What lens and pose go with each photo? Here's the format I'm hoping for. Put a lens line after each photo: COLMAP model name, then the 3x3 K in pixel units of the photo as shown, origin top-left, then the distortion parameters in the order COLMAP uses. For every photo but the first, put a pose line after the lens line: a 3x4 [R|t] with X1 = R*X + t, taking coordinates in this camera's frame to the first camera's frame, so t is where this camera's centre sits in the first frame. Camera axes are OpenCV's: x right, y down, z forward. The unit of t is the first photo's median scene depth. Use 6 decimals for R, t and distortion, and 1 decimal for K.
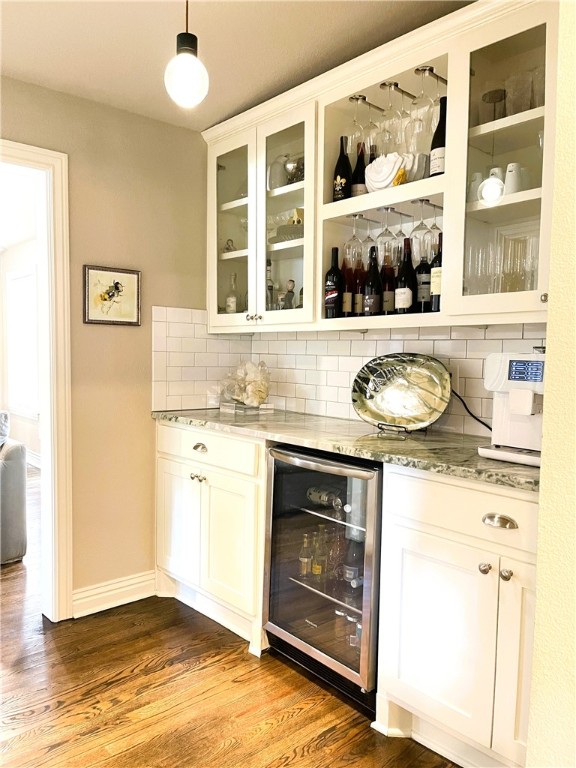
lens RADIAL K [[585.8, 0, 292.8], [0, 585.8, 387.9], [0, 0, 1]] dist [0.064947, -0.090330]
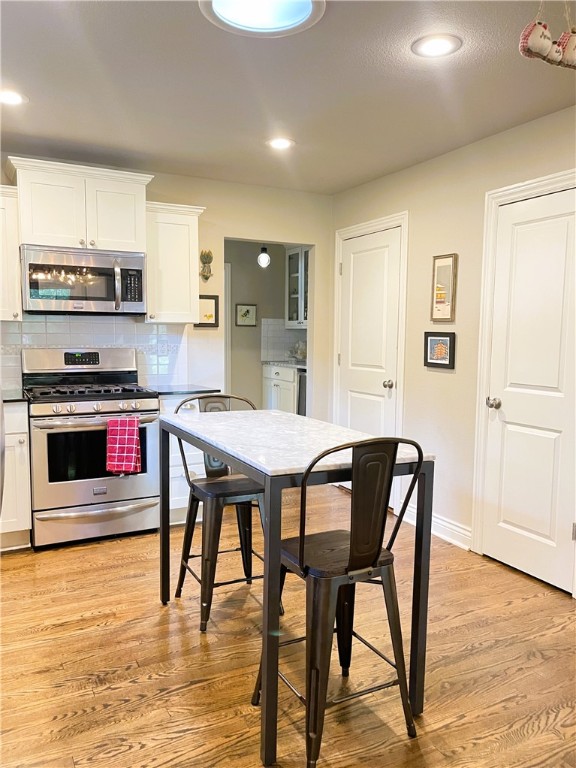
lens RADIAL K [[585.8, 0, 285.8], [0, 585.8, 384.5], [0, 0, 1]] dist [0.064947, -0.090330]
pose [[0.968210, 0.014825, -0.249698, 0.491158], [-0.009450, 0.999697, 0.022710, 0.083791], [0.249959, -0.019628, 0.968057, -1.399356]]
